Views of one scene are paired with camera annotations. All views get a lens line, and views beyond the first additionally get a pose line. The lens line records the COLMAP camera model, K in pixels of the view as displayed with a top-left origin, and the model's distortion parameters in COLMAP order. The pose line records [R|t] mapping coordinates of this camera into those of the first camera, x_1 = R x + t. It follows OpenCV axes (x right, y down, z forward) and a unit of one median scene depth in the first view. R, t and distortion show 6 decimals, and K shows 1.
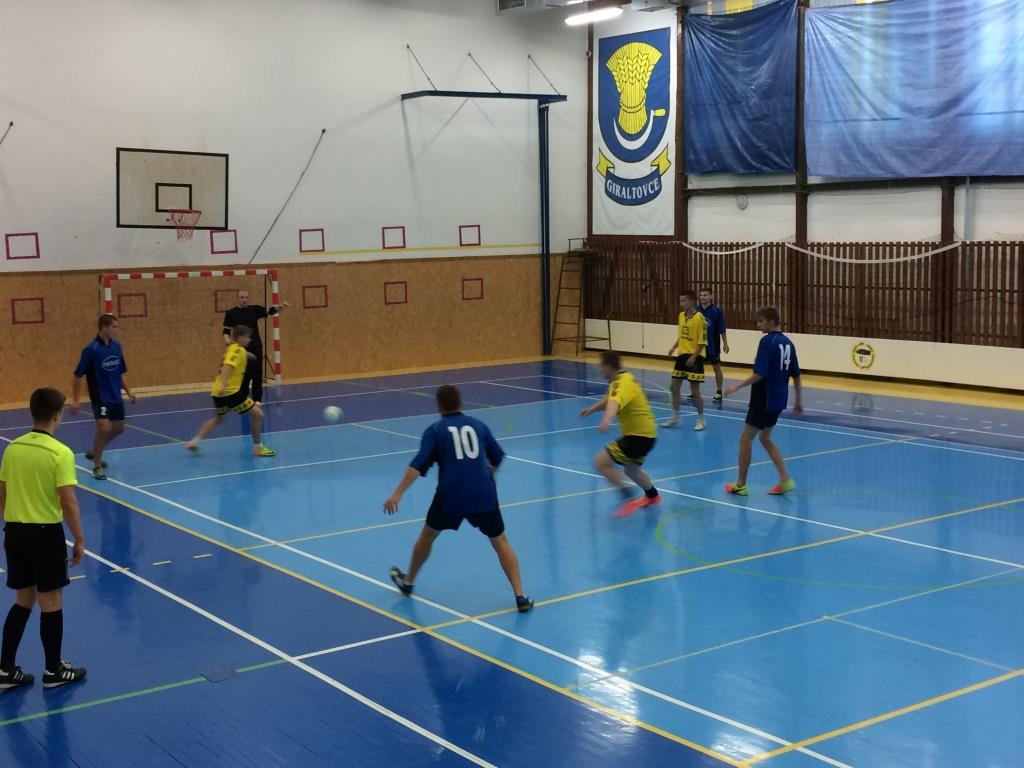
lens RADIAL K [[1374.9, 0, 512.2], [0, 1374.9, 384.1], [0, 0, 1]] dist [0.007772, 0.000000]
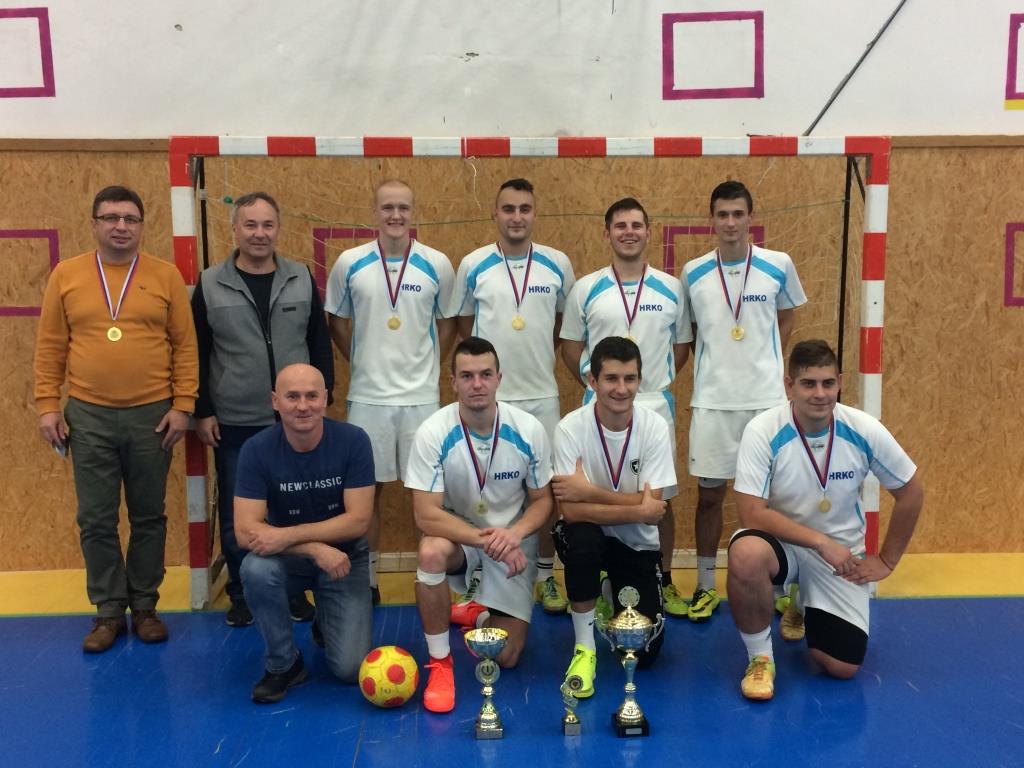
lens RADIAL K [[1176.8, 0, 512.4], [0, 1176.8, 385.9], [0, 0, 1]] dist [0.004864, 0.000000]
pose [[0.826866, 0.064342, -0.558706, -0.105108], [-0.071944, 0.997373, 0.008386, -0.035138], [0.557778, 0.033262, 0.829323, 0.785262]]
